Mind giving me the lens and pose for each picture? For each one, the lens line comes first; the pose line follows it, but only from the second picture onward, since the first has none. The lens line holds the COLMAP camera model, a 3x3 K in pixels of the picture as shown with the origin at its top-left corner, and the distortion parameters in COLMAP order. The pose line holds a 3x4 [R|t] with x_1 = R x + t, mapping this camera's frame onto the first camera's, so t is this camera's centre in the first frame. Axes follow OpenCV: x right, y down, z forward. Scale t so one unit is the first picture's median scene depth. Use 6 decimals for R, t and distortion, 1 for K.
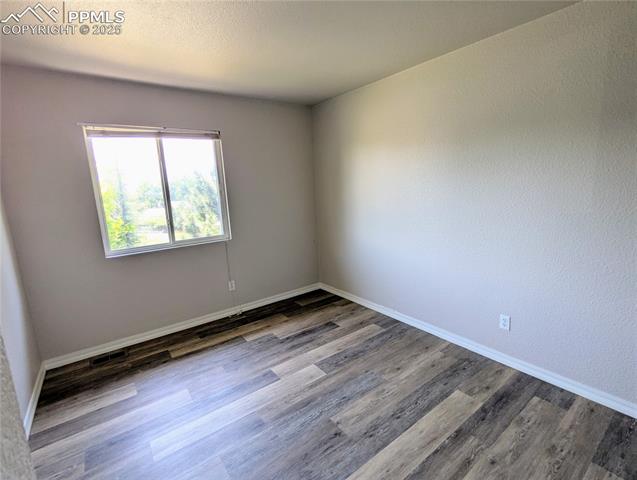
lens RADIAL K [[302.4, 0, 317.8], [0, 302.4, 241.0], [0, 0, 1]] dist [-0.002828, 0.000367]
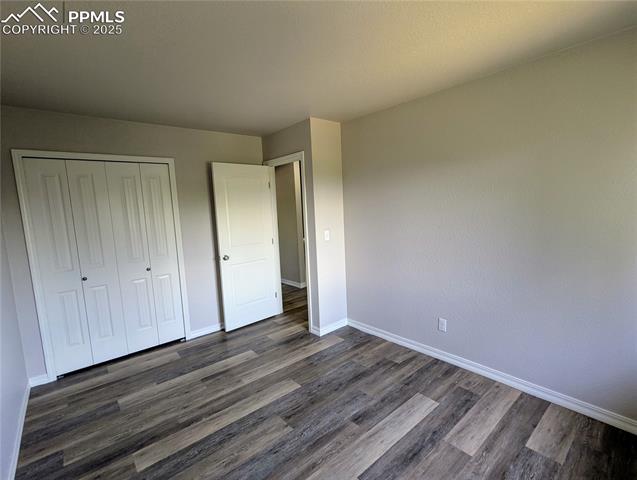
lens RADIAL K [[302.4, 0, 319.7], [0, 302.4, 240.8], [0, 0, 1]] dist [-0.002828, 0.000367]
pose [[-0.994085, 0.092365, -0.057135, -0.052280], [0.070520, 0.949022, 0.307221, -0.363394], [0.082599, 0.301375, -0.949921, 1.802586]]
